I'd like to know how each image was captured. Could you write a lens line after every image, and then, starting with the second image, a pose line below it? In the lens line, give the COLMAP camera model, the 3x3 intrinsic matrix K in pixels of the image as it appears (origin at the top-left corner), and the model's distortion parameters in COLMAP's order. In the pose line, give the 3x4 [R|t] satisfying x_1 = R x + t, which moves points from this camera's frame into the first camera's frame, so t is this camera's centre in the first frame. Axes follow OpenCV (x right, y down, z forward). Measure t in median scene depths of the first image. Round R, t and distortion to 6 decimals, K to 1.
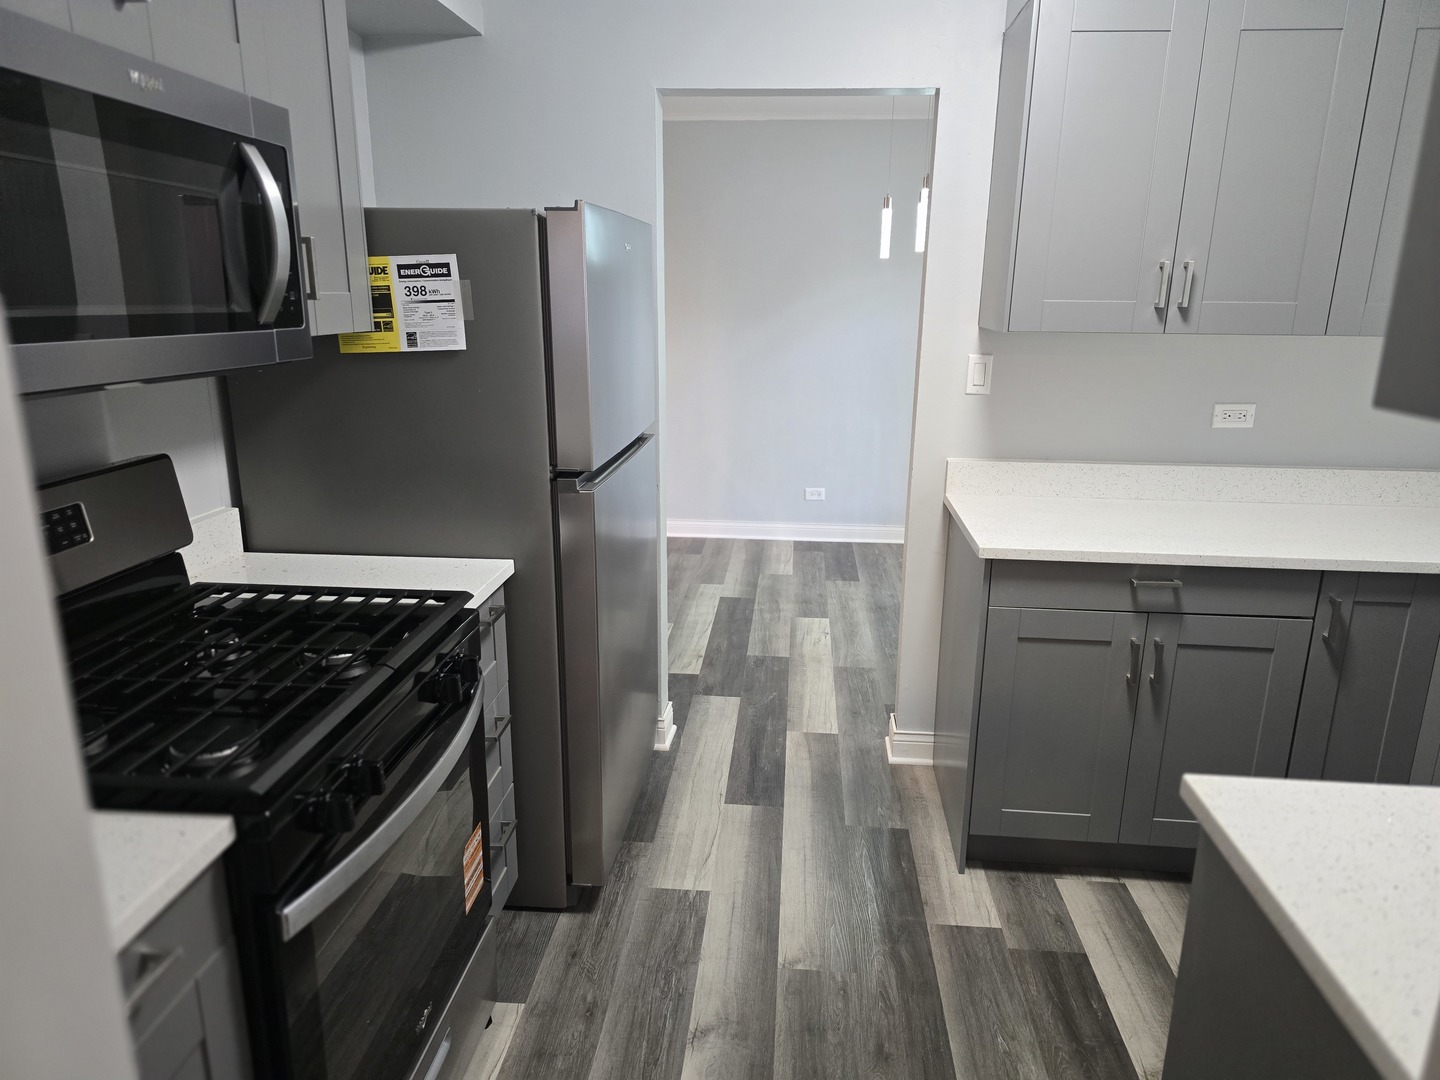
lens RADIAL K [[961.0, 0, 727.1], [0, 961.0, 531.3], [0, 0, 1]] dist [0.064670, -0.049374]
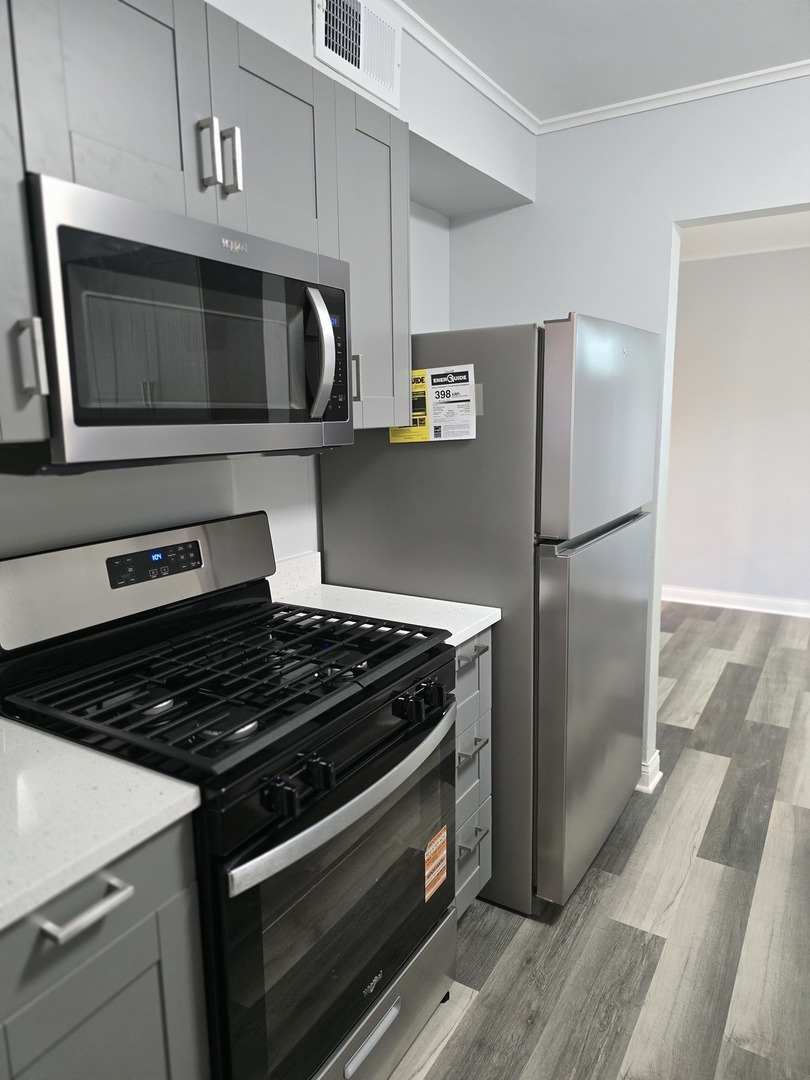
lens RADIAL K [[720.7, 0, 396.8], [0, 720.7, 536.6], [0, 0, 1]] dist [0.064670, -0.049374]
pose [[0.886867, 0.053599, -0.458906, 0.078116], [-0.085736, 0.995089, -0.049467, -0.005147], [0.454001, 0.083215, 0.887107, 0.129451]]
